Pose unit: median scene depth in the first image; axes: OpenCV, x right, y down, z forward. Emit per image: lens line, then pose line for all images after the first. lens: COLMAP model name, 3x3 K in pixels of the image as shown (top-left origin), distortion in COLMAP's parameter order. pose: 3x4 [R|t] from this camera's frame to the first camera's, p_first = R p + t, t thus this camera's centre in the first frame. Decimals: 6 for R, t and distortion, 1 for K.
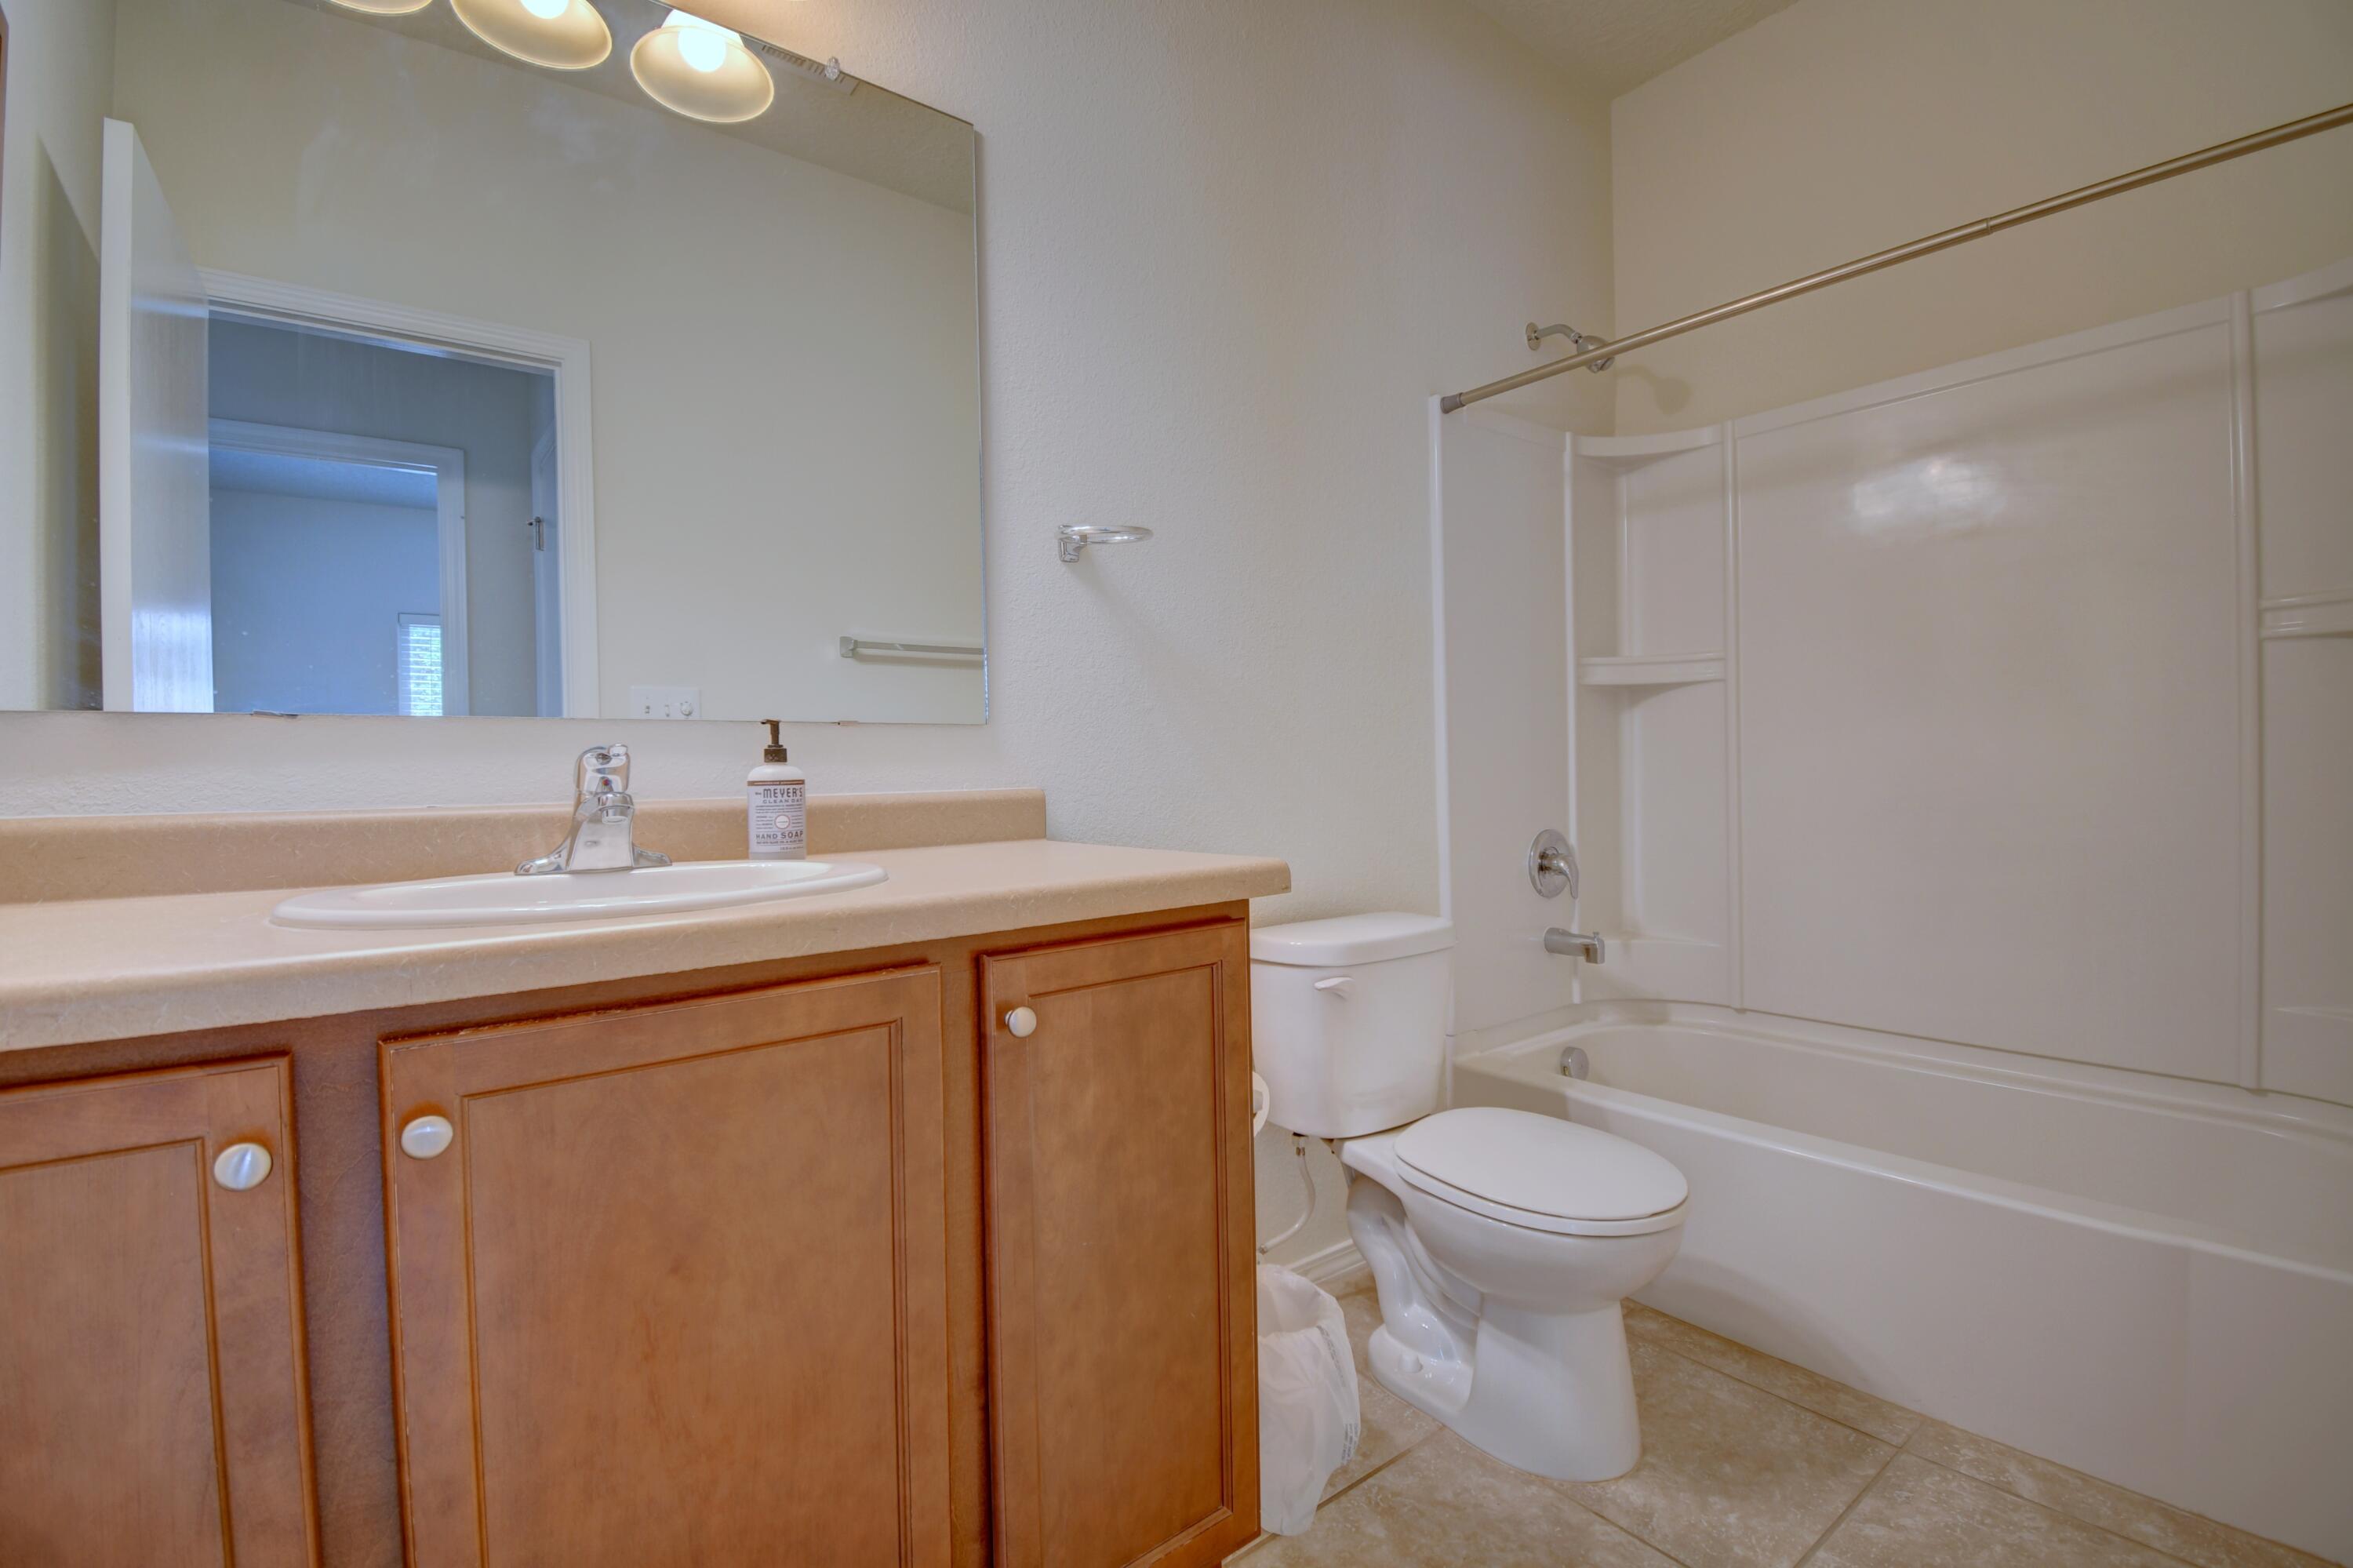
lens RADIAL K [[1043.5, 0, 1176.5], [0, 1043.5, 784.0], [0, 0, 1]] dist [0.000967, -0.014748]
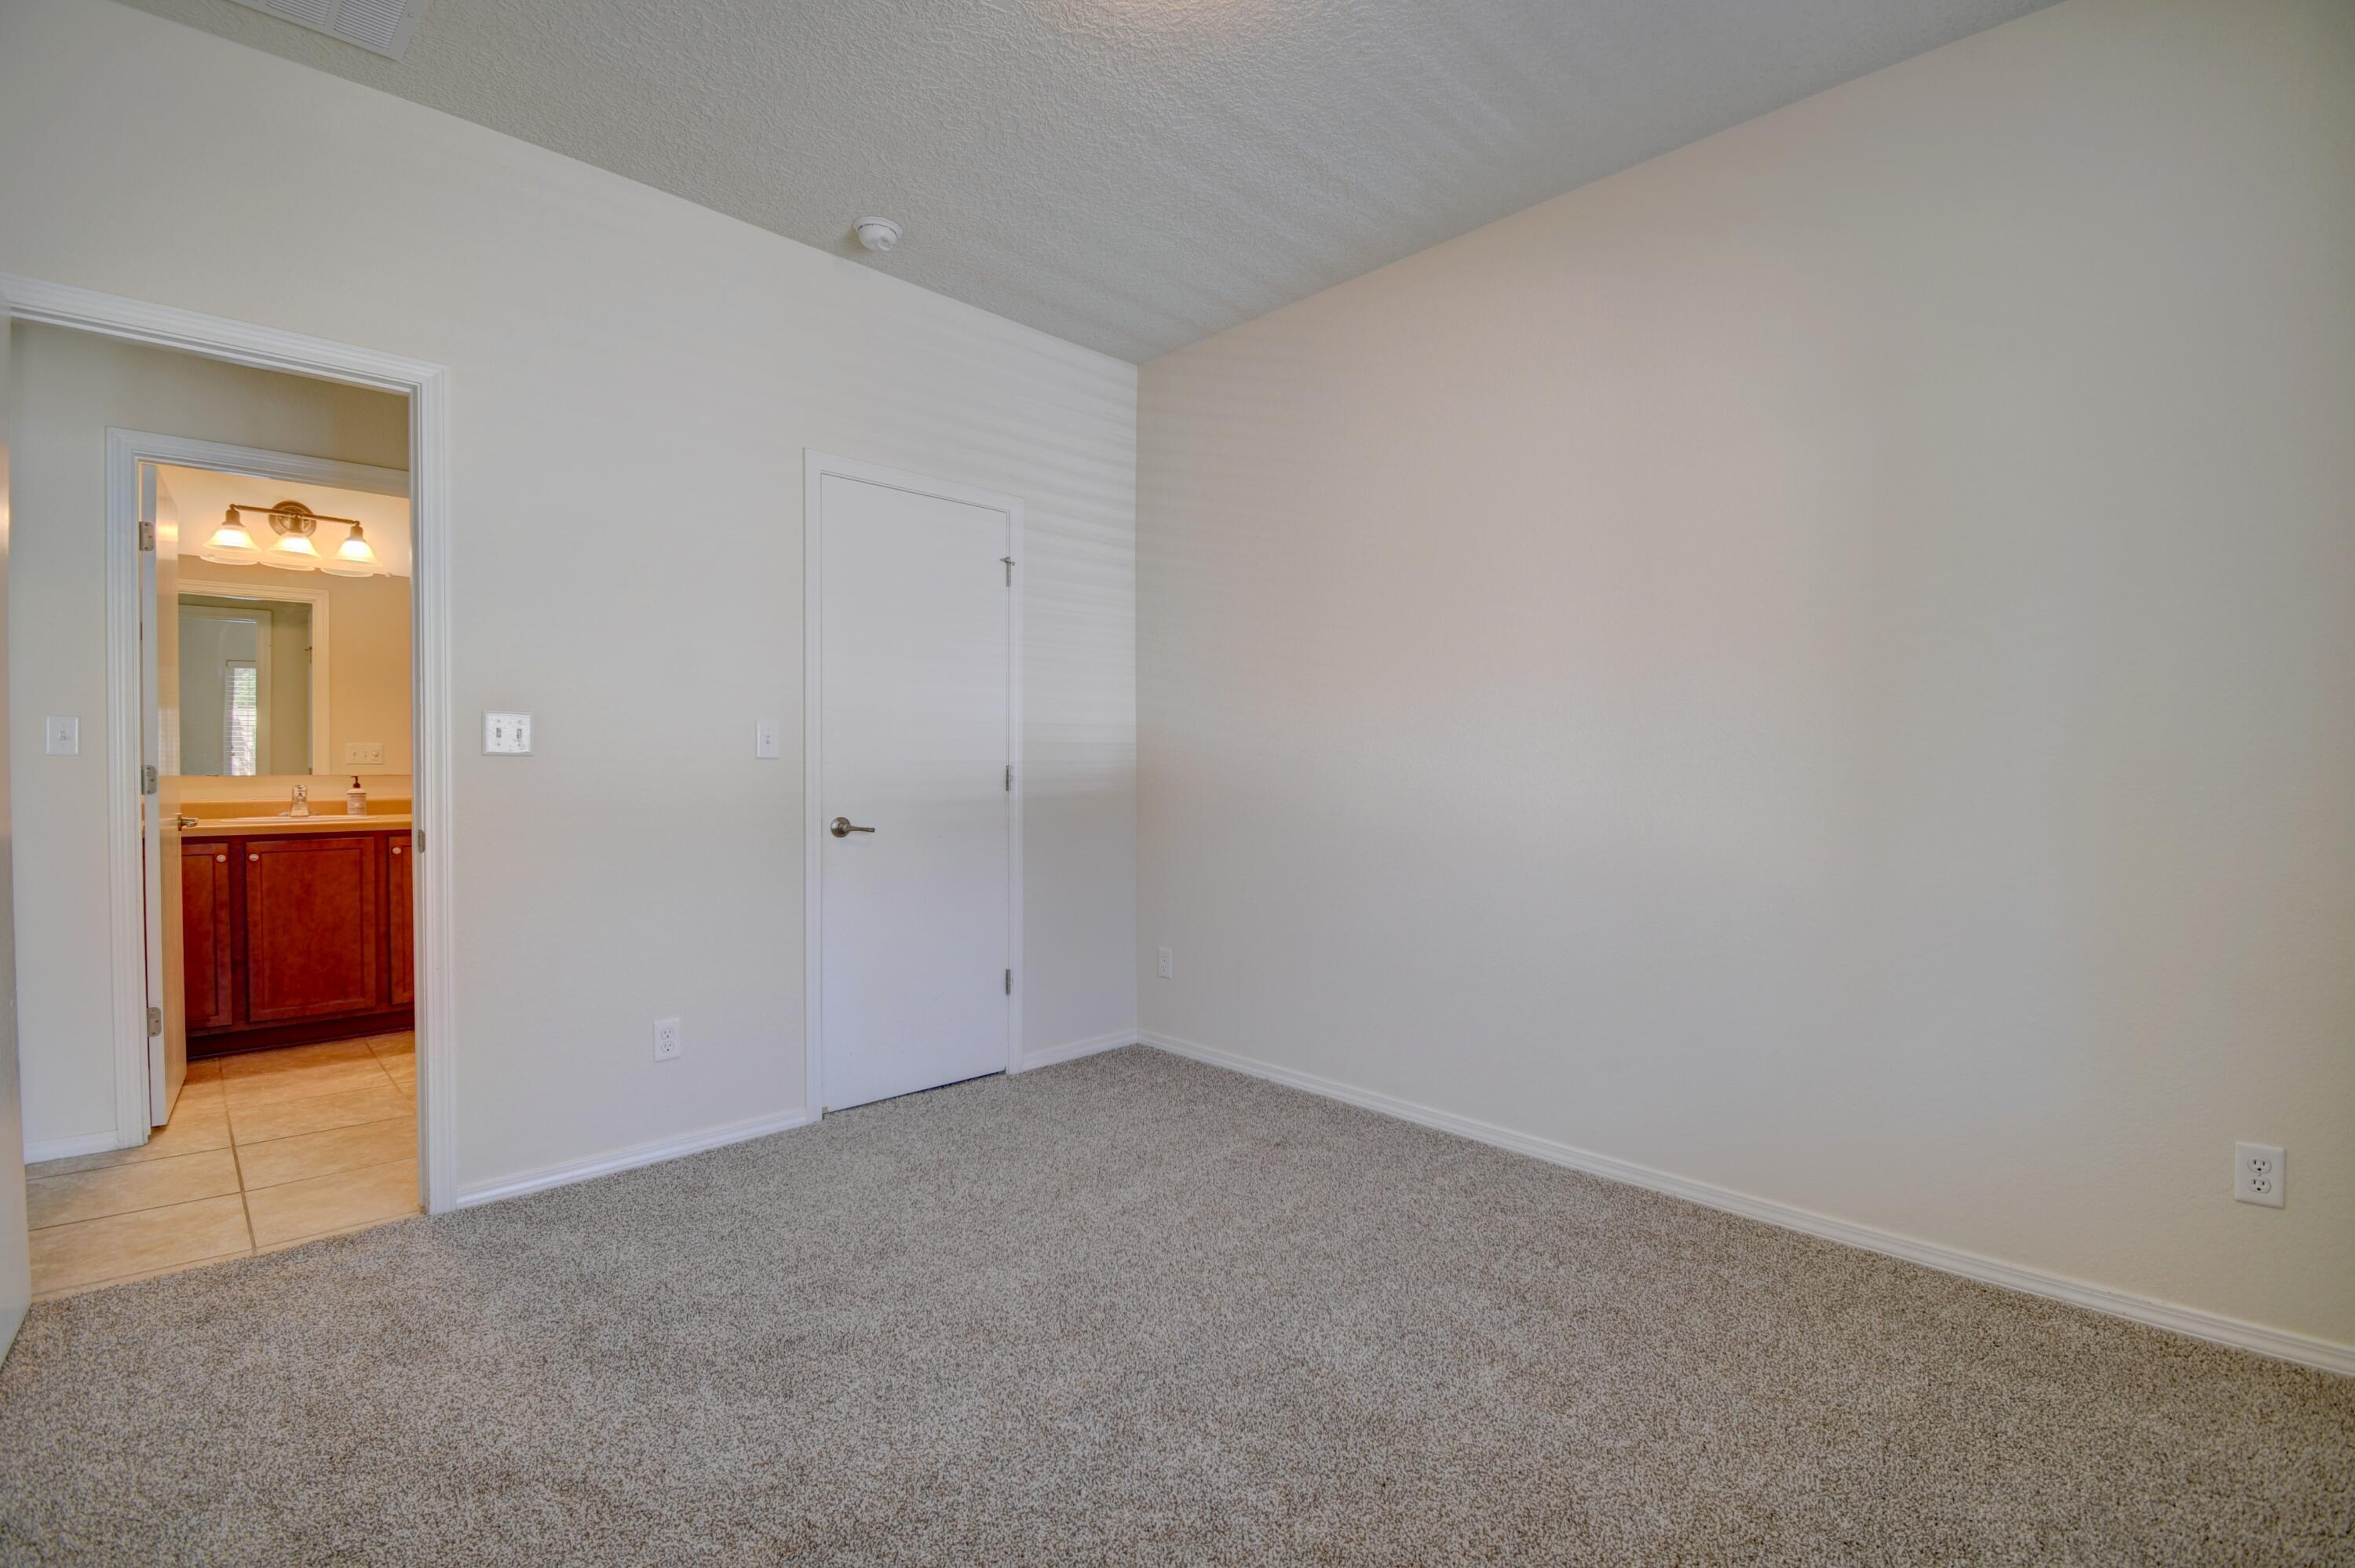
lens RADIAL K [[1044.2, 0, 1177.5], [0, 1044.2, 784.0], [0, 0, 1]] dist [0.000967, -0.014748]
pose [[0.993549, 0.015607, 0.112323, 3.049036], [-0.016272, 0.999855, 0.005006, -0.149500], [-0.112229, -0.006802, 0.993659, -4.326980]]
